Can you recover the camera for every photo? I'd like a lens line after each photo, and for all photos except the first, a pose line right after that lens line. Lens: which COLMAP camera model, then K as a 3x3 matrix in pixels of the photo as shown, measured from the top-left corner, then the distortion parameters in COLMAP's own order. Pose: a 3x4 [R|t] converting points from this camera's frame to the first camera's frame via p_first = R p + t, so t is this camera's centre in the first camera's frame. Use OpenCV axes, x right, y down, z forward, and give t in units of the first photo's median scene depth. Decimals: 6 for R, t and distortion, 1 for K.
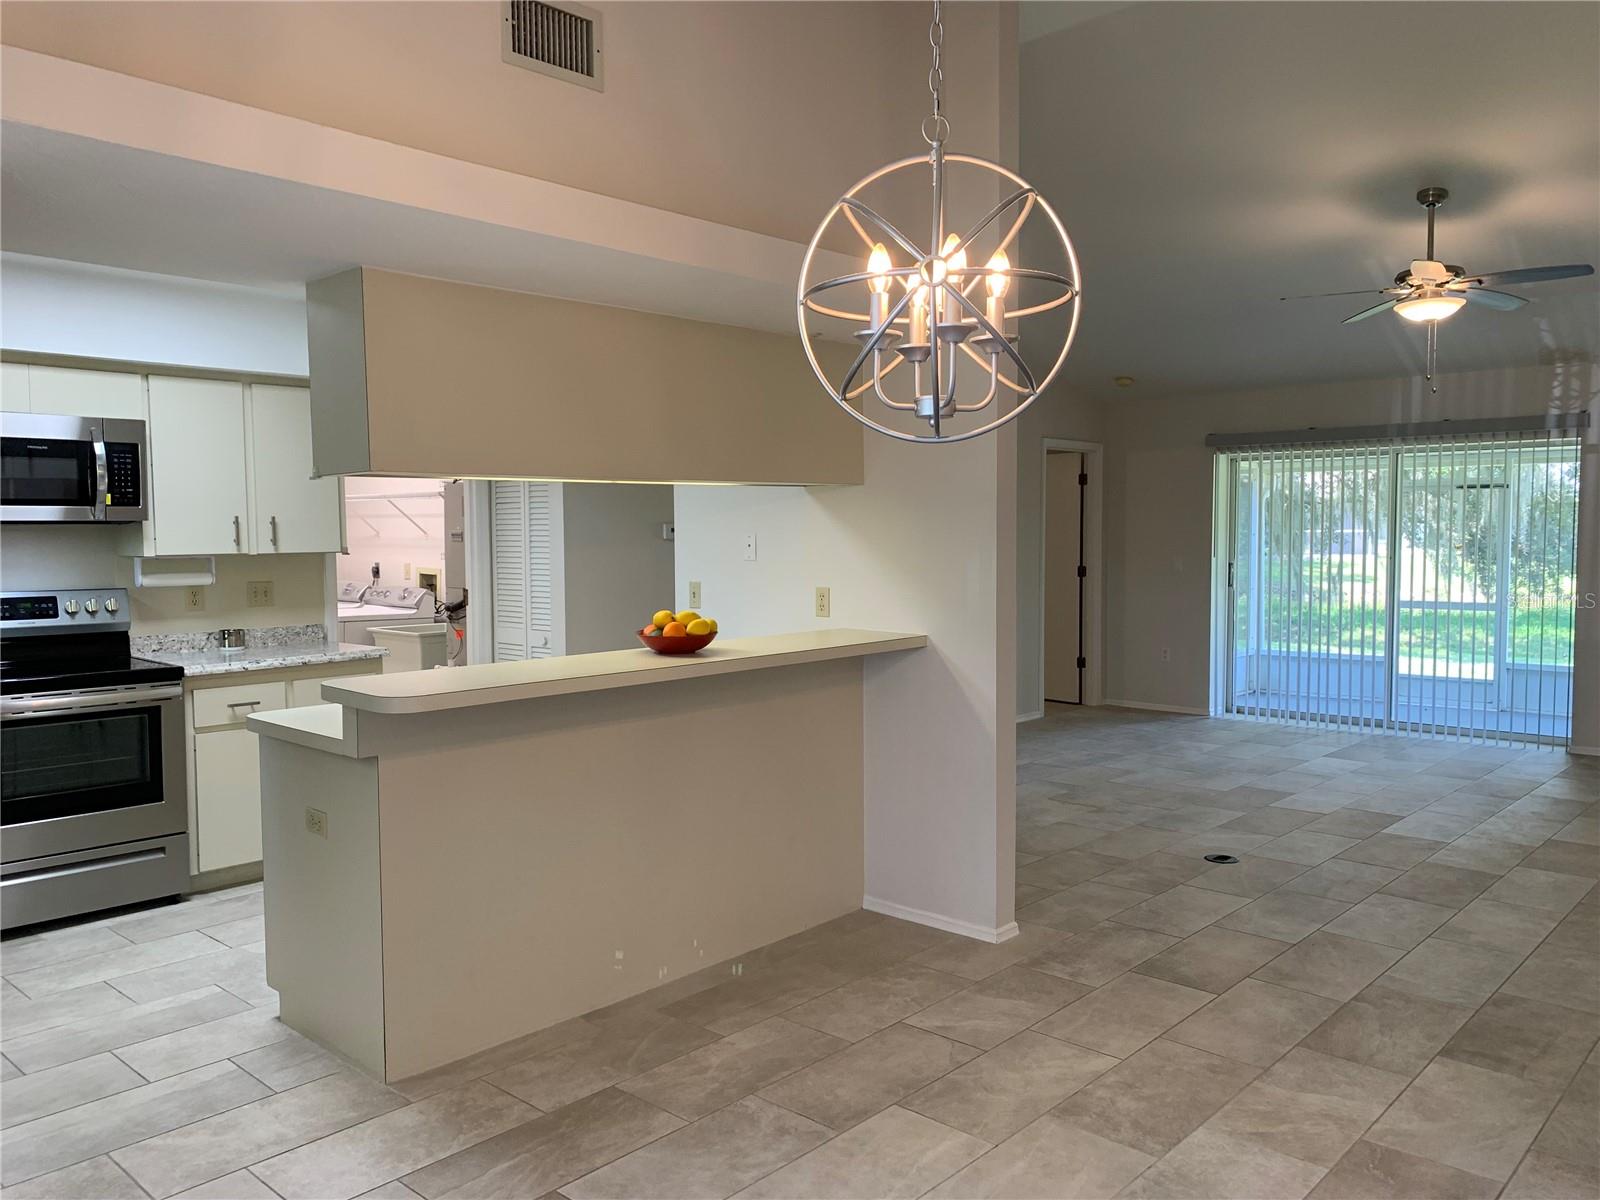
lens RADIAL K [[1224.7, 0, 798.4], [0, 1224.7, 607.0], [0, 0, 1]] dist [0.010257, -0.000723]
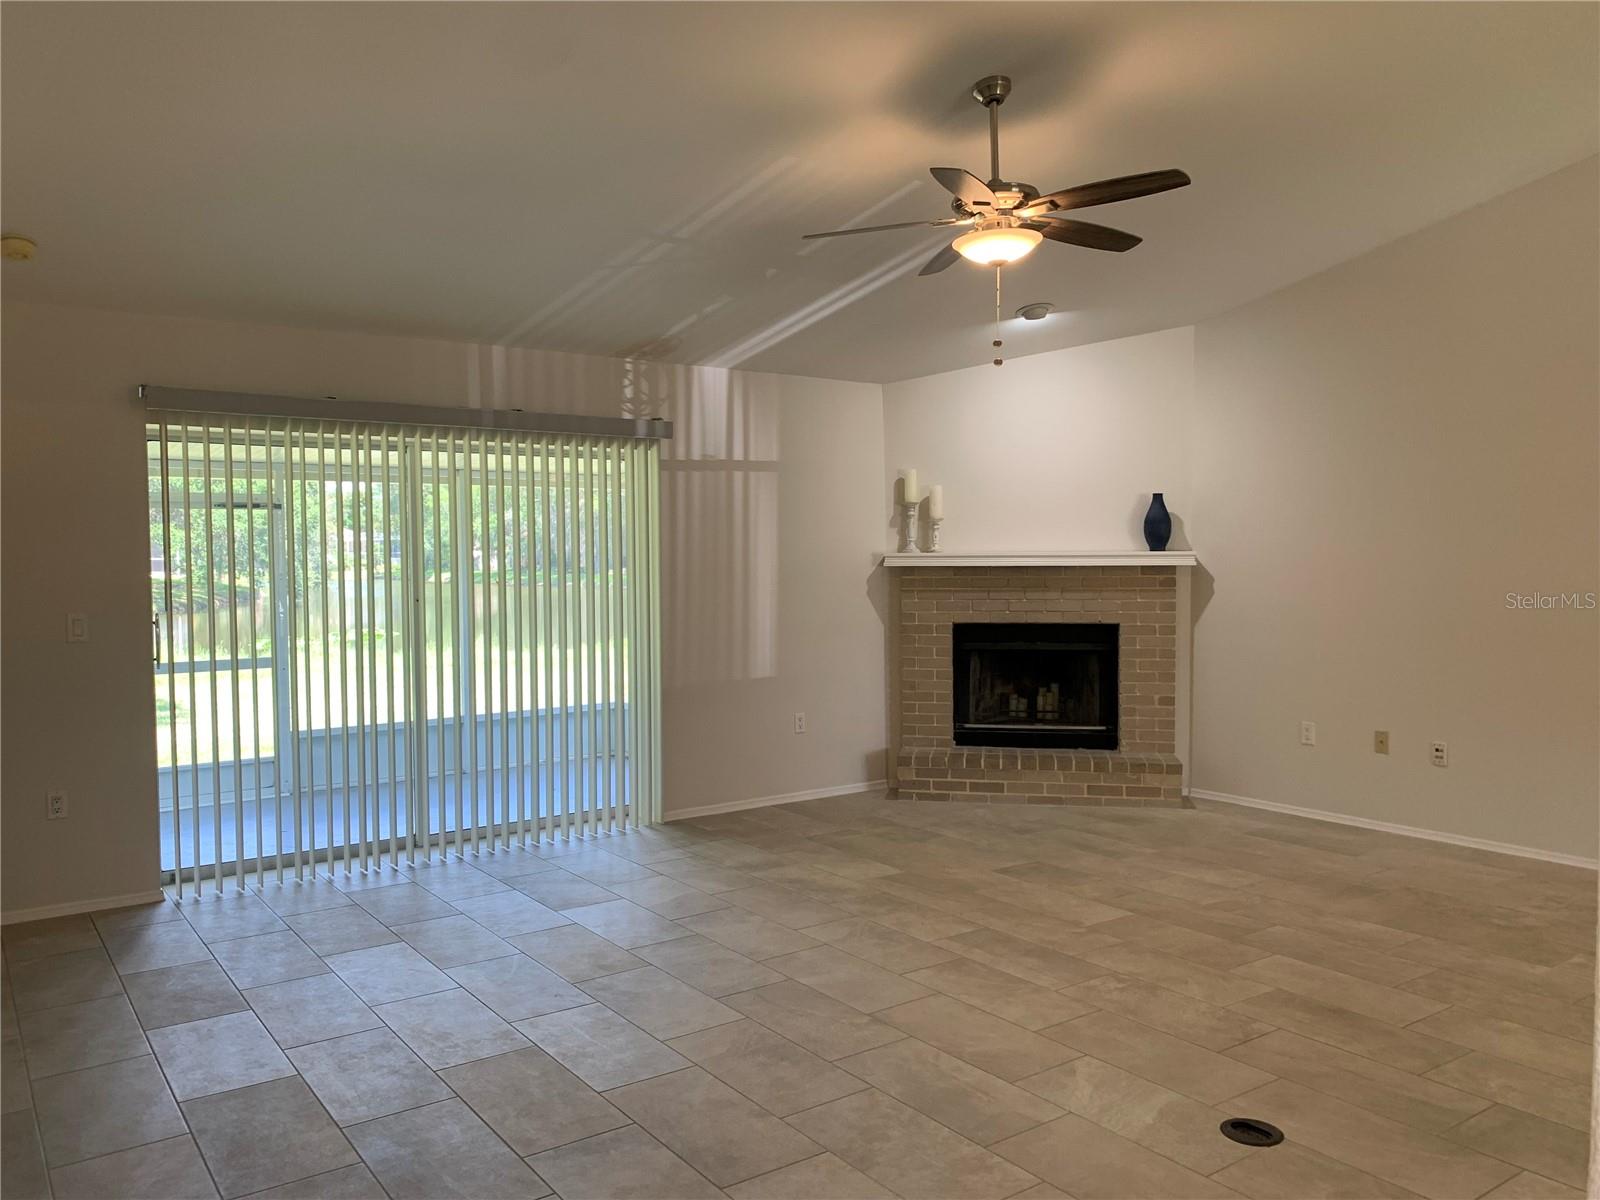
lens RADIAL K [[1219.3, 0, 792.8], [0, 1219.3, 602.5], [0, 0, 1]] dist [0.058683, -0.097385]
pose [[0.206767, -0.036215, 0.977720, -0.263465], [0.070831, 0.997247, 0.021959, -0.071087], [-0.975823, 0.064712, 0.208763, 1.170312]]
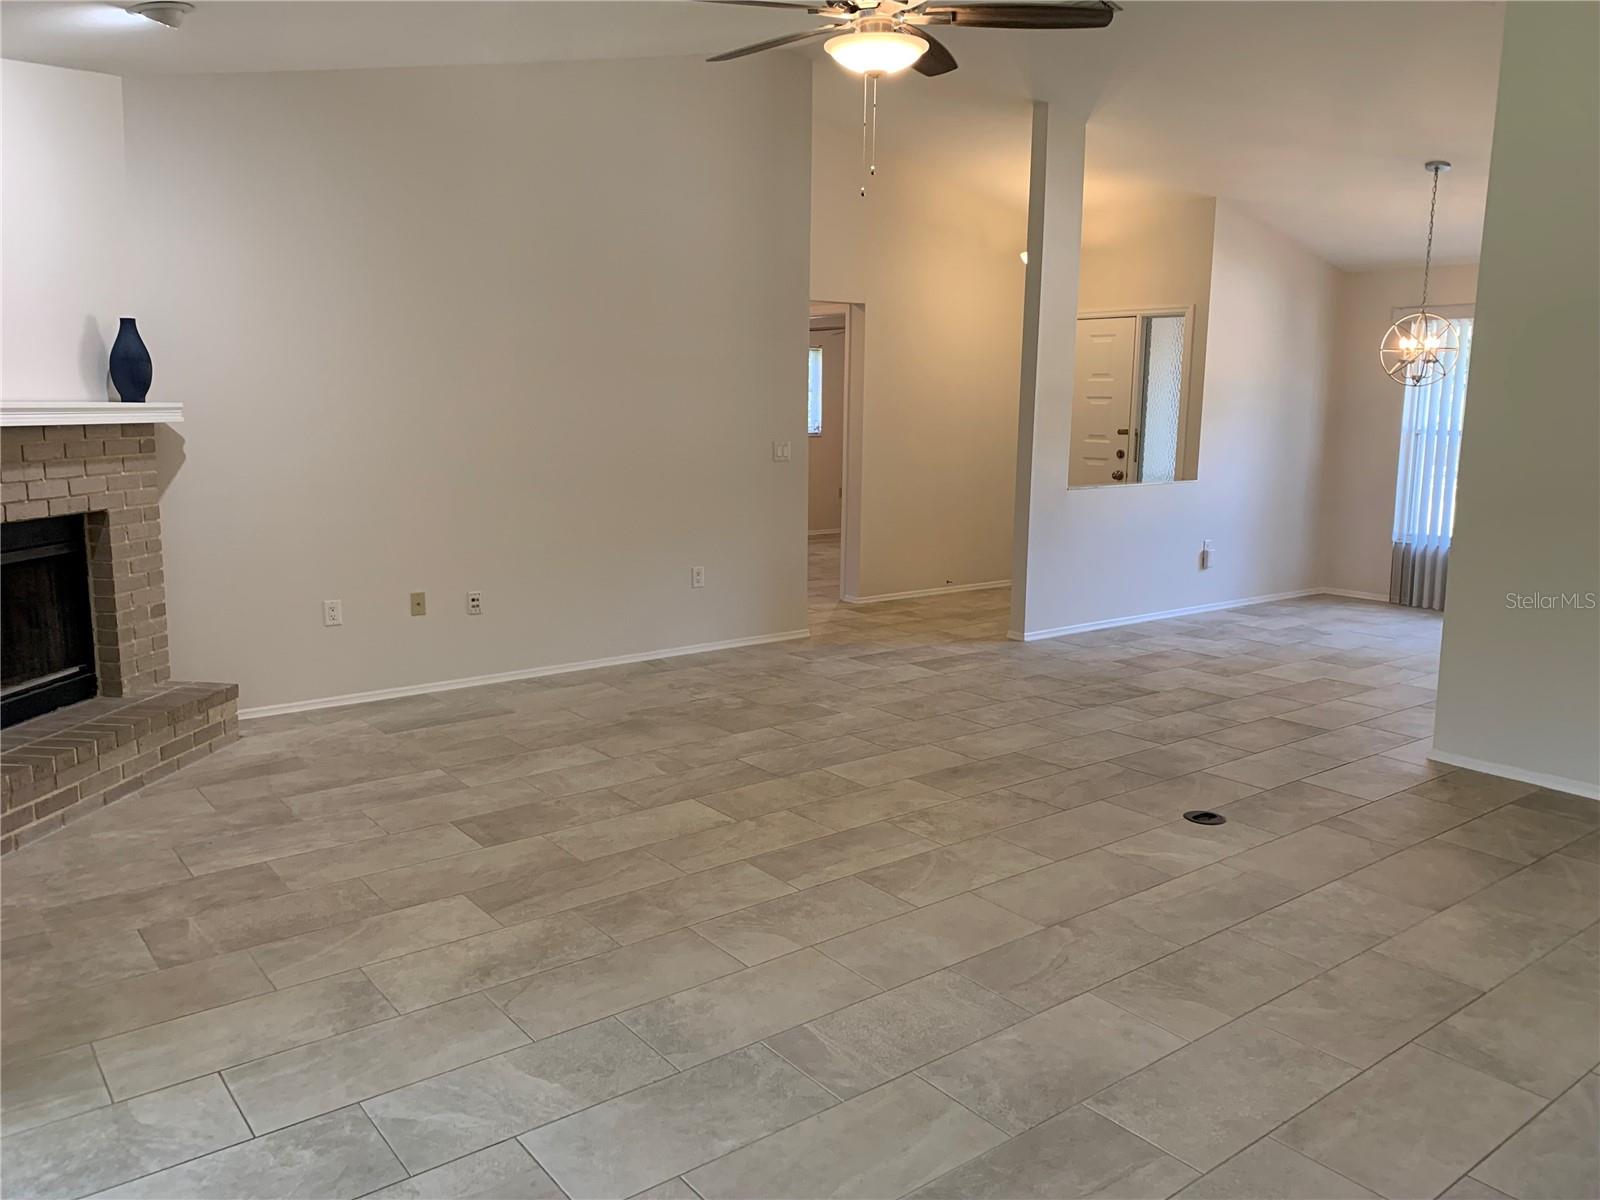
lens RADIAL K [[1207.1, 0, 797.5], [0, 1207.1, 578.7], [0, 0, 1]] dist [0.096434, -0.155593]
pose [[-0.986844, -0.031237, 0.158630, 0.535627], [0.003148, 0.977260, 0.212022, -0.139926], [-0.161646, 0.209732, -0.964305, 1.970204]]
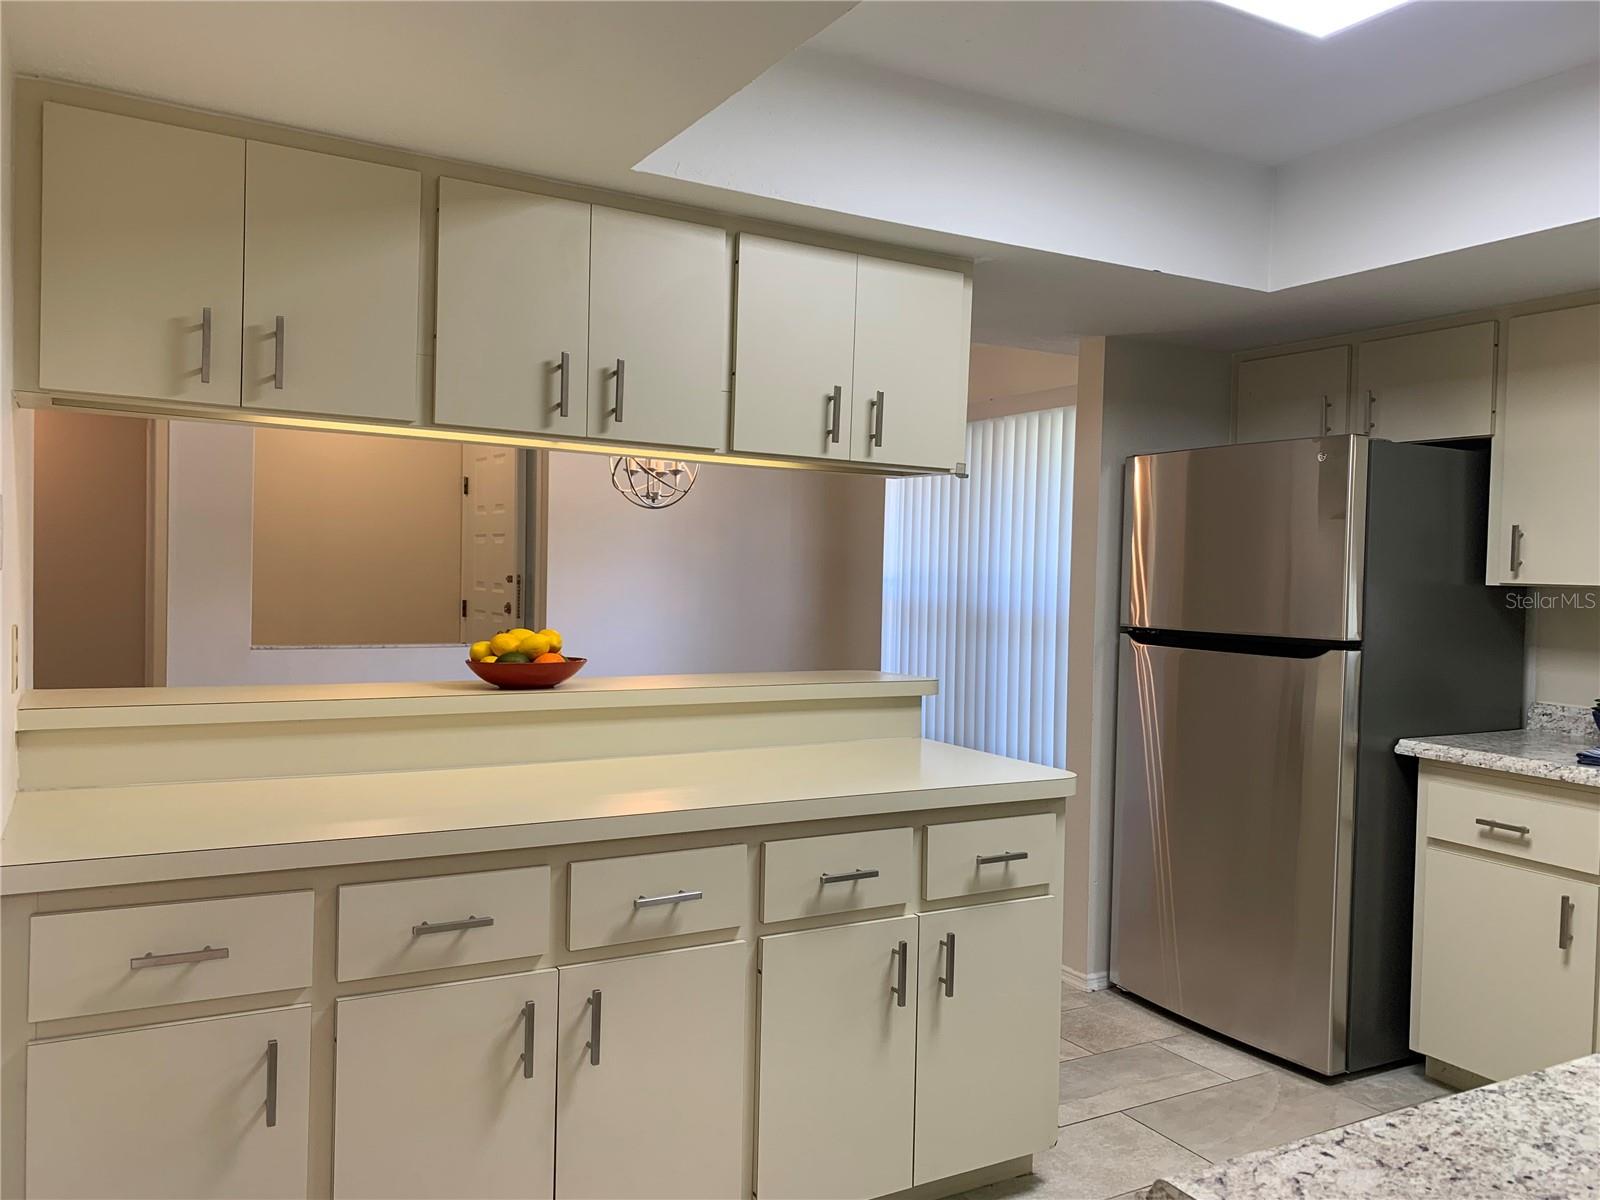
lens RADIAL K [[1219.4, 0, 800.0], [0, 1219.4, 628.8], [0, 0, 1]] dist [0.083744, -0.093199]
pose [[-0.953426, -0.033162, 0.299799, -0.376783], [-0.000302, 0.994042, 0.108996, -0.061447], [-0.301628, 0.103829, -0.947755, 1.297113]]
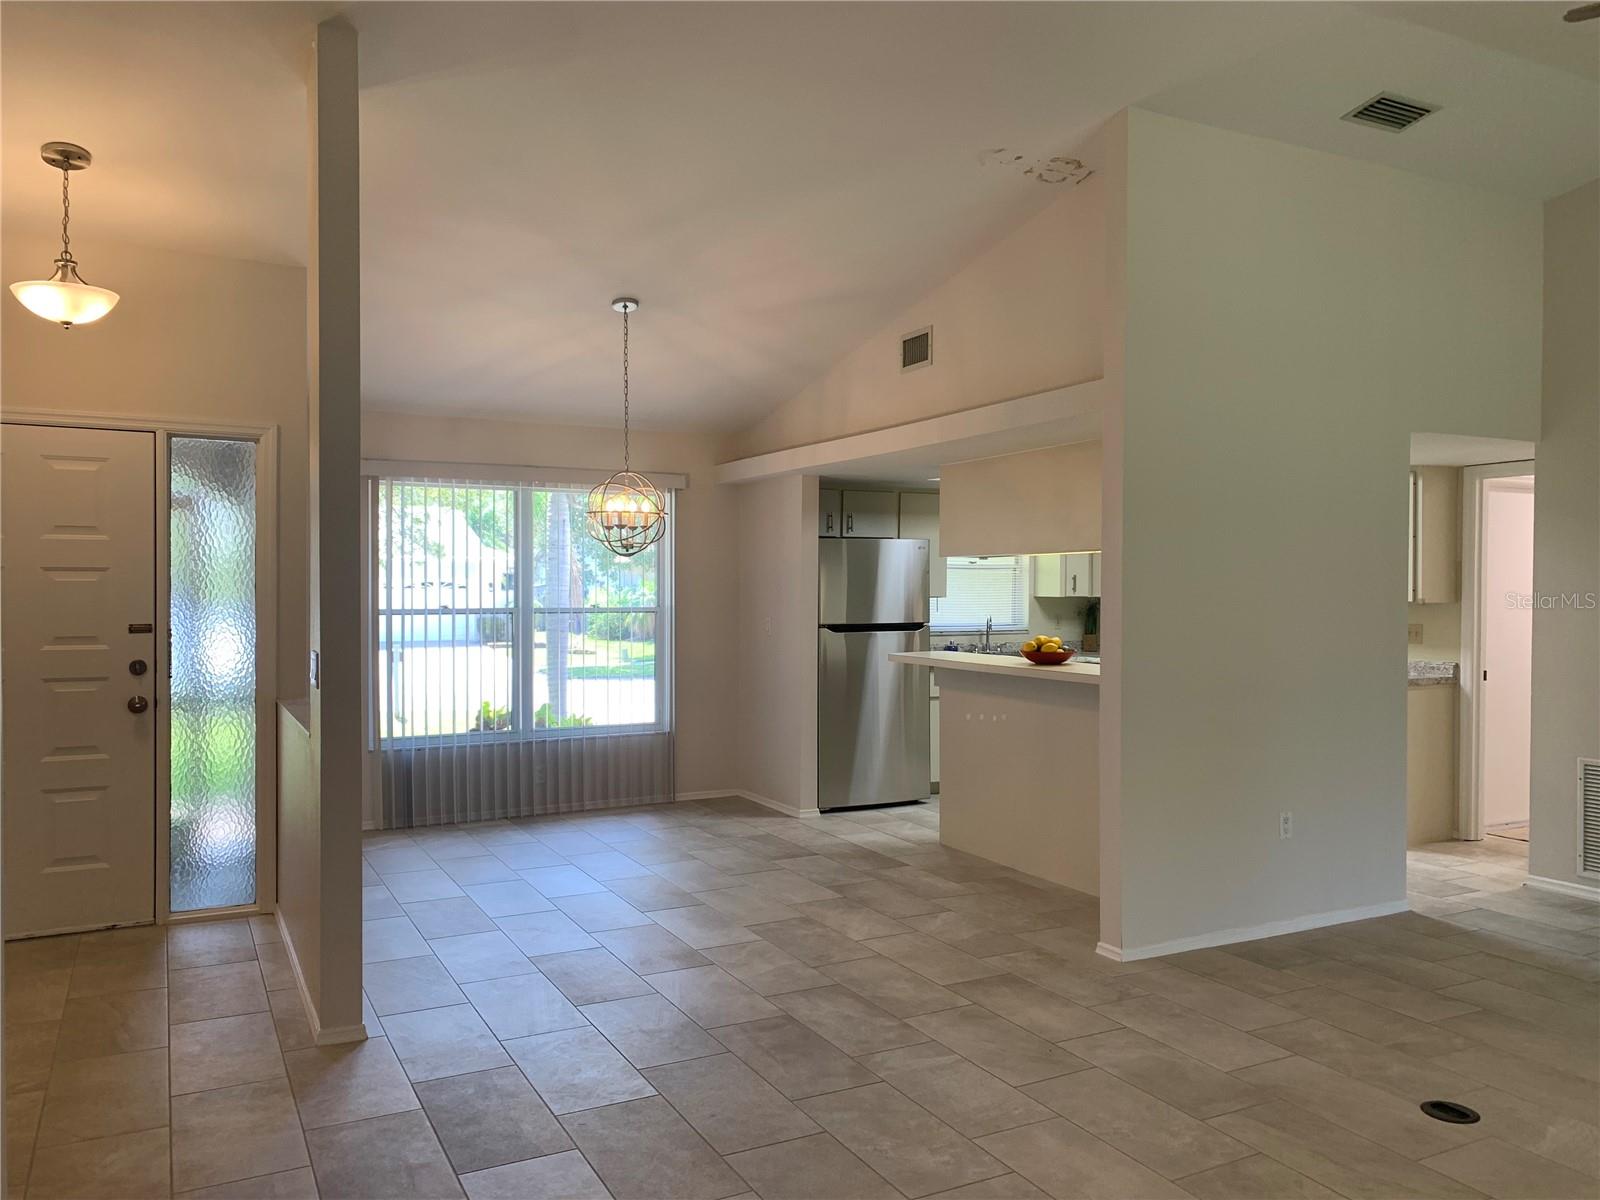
lens RADIAL K [[1215.6, 0, 804.3], [0, 1215.6, 594.1], [0, 0, 1]] dist [0.066036, -0.078391]
pose [[-0.335674, 0.012940, -0.941889, 1.145221], [-0.061595, 0.997464, 0.035654, -0.067862], [0.939962, 0.069983, -0.334026, 0.961975]]
